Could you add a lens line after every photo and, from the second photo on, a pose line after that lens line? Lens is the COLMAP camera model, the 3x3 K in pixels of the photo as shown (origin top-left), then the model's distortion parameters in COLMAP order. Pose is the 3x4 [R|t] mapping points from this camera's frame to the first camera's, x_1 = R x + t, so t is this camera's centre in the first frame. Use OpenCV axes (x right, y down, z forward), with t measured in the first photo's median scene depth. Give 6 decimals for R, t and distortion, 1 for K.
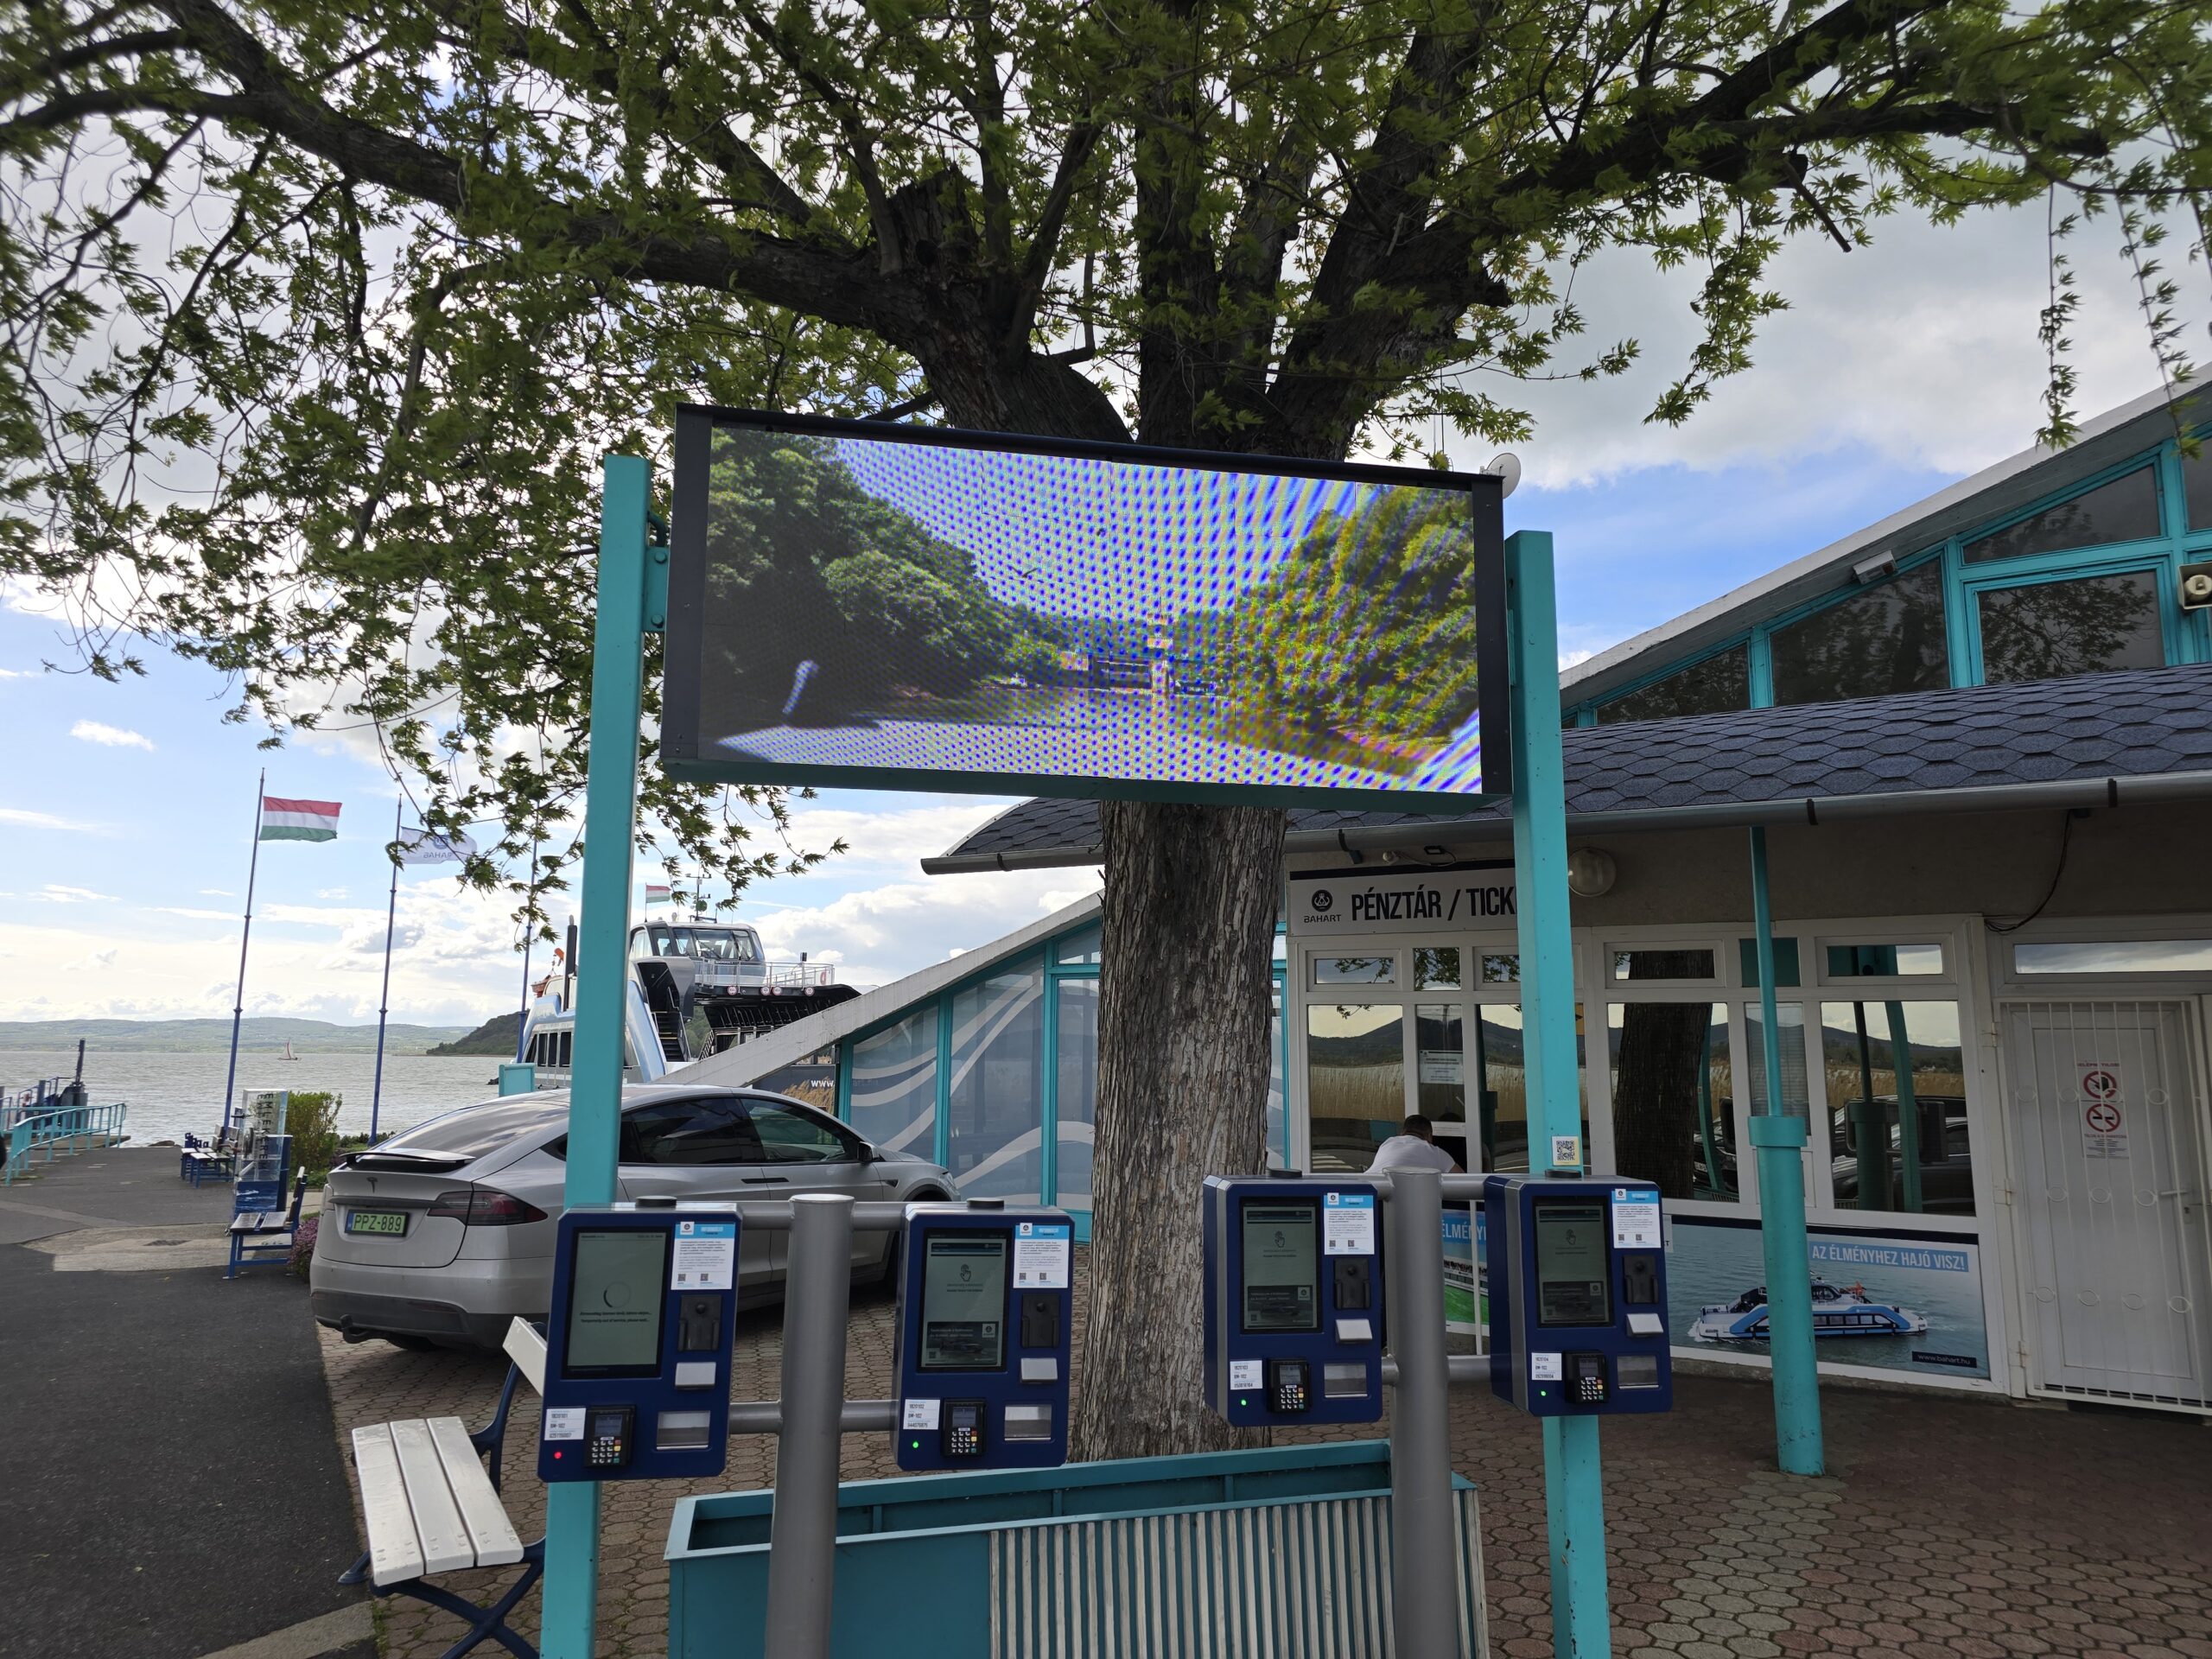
lens RADIAL K [[1471.9, 0, 1103.2], [0, 1471.9, 801.3], [0, 0, 1]] dist [0.086931, -0.113623]
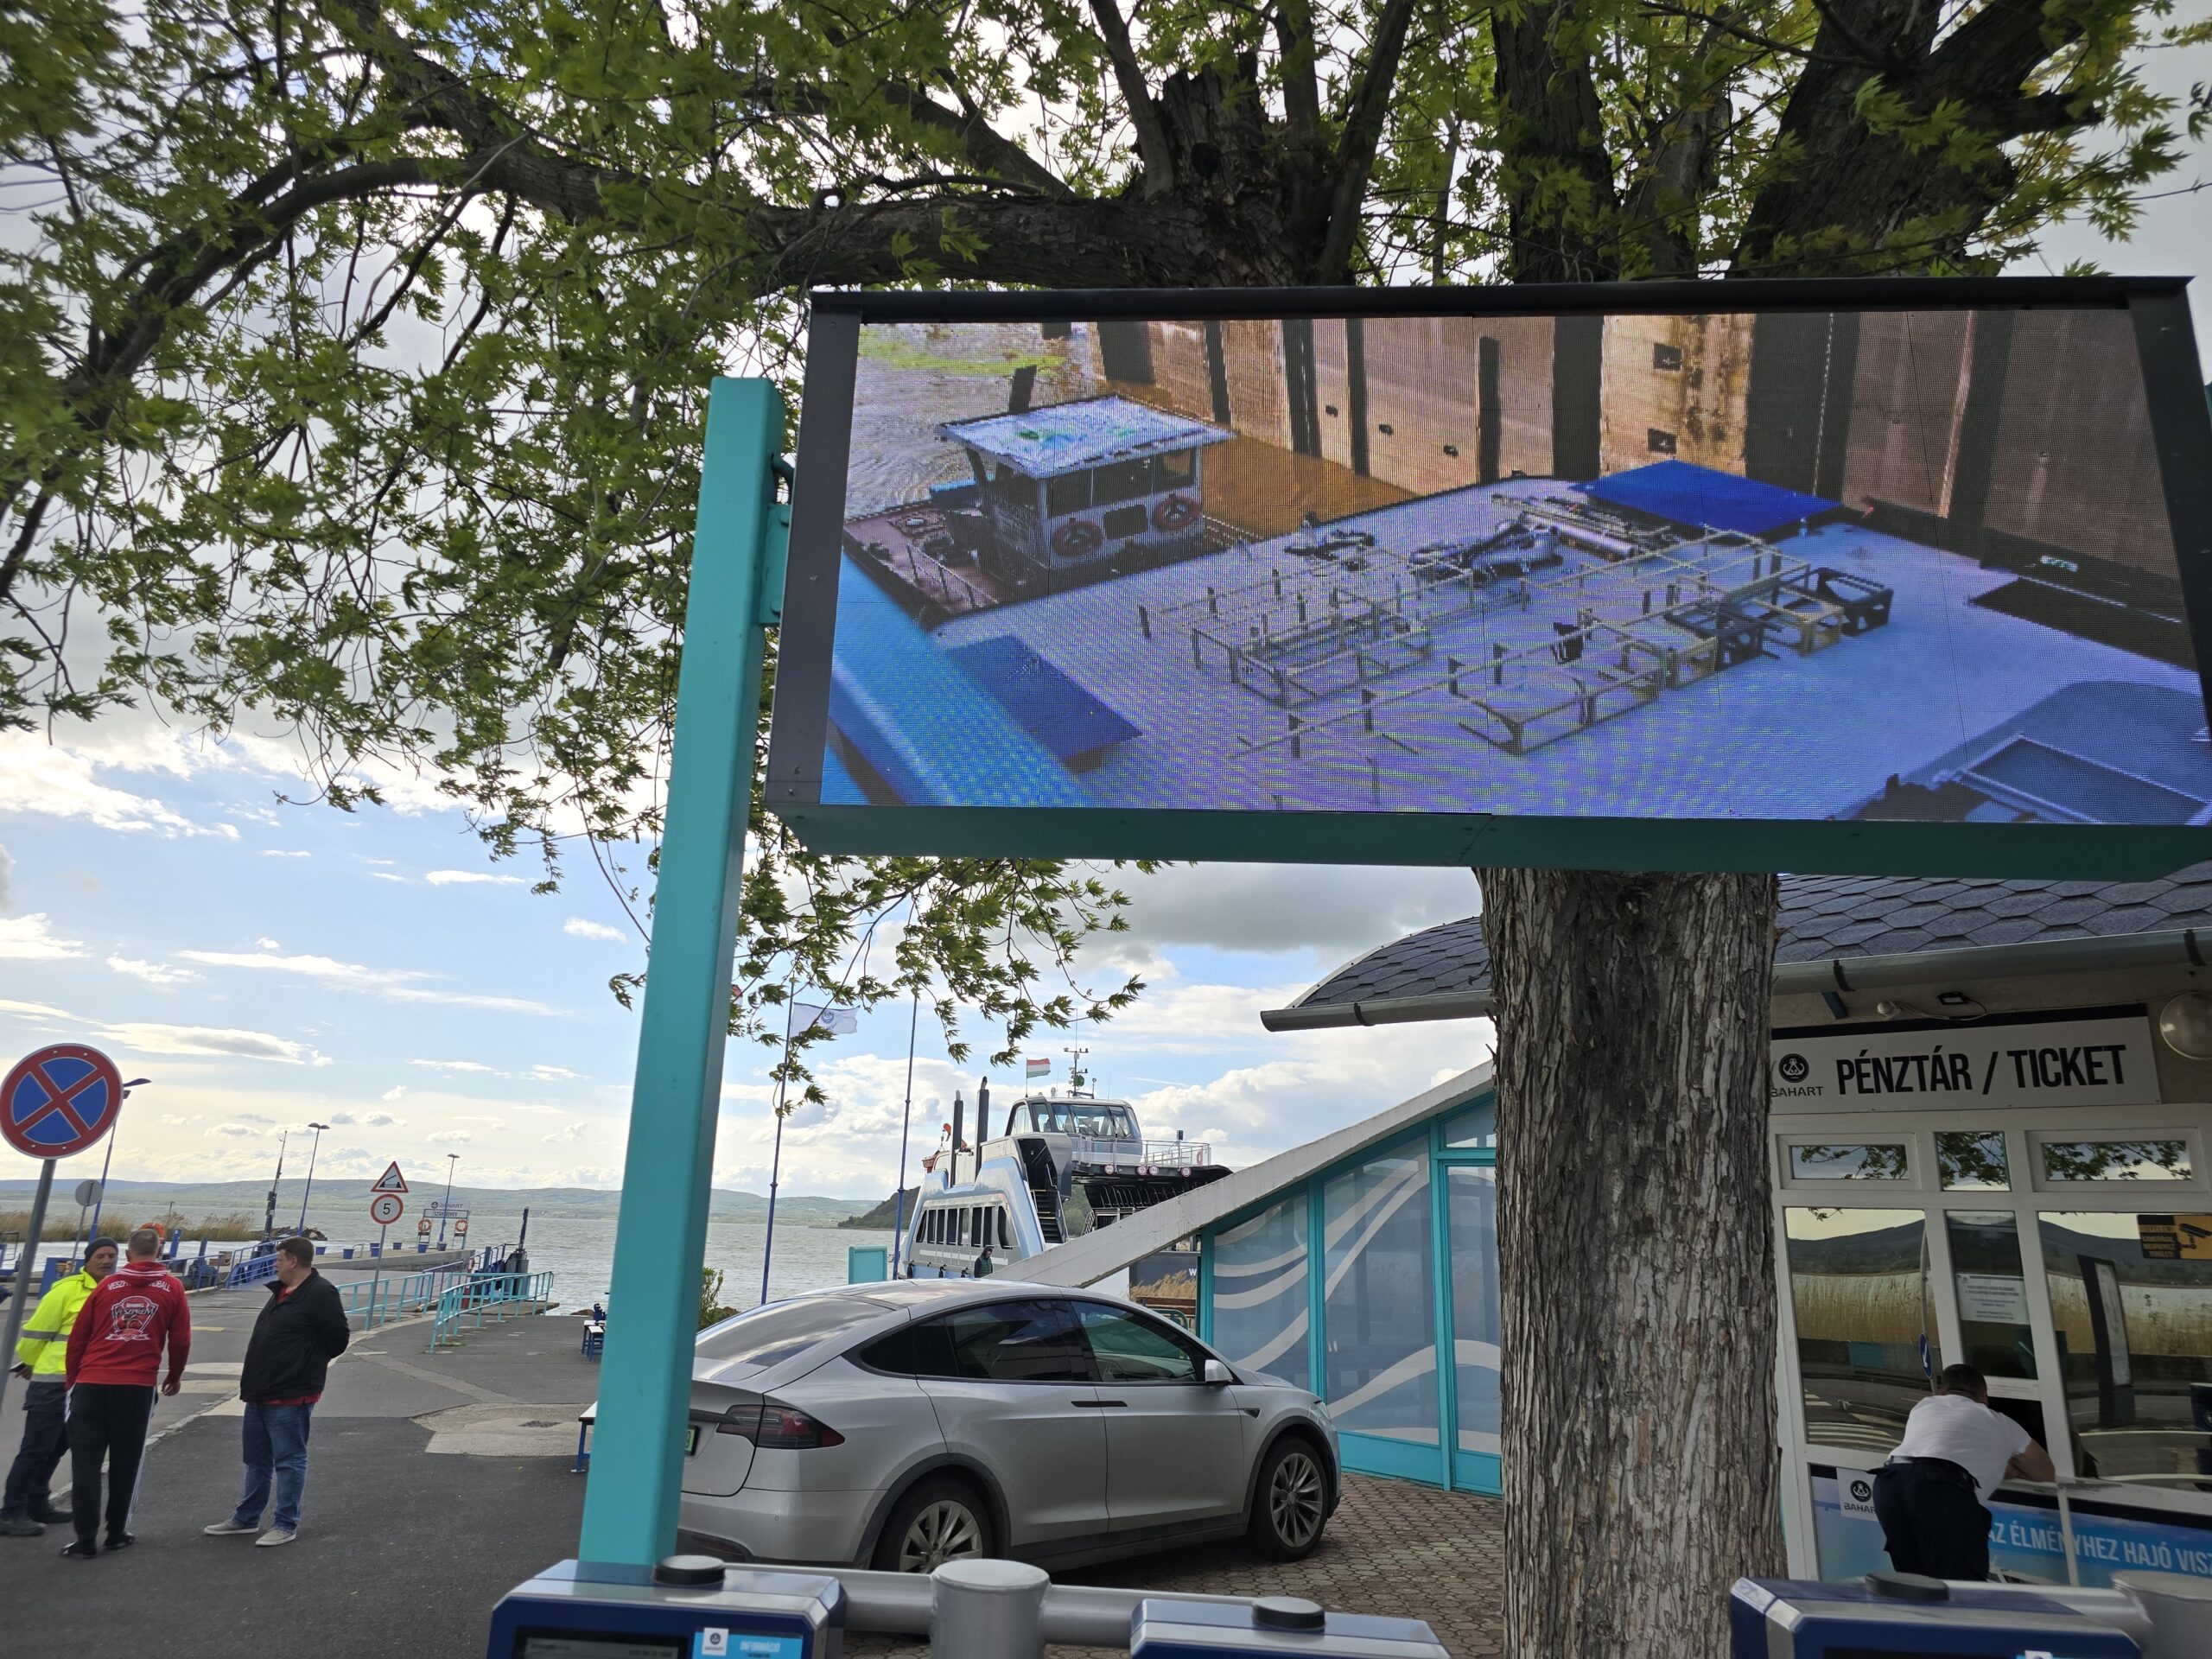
lens RADIAL K [[1471.9, 0, 1103.2], [0, 1471.9, 801.3], [0, 0, 1]] dist [0.086931, -0.113623]
pose [[0.967502, -0.046613, -0.248532, 0.000284], [0.016976, 0.992619, -0.120085, 0.015801], [0.252295, 0.111963, 0.961151, 0.138644]]
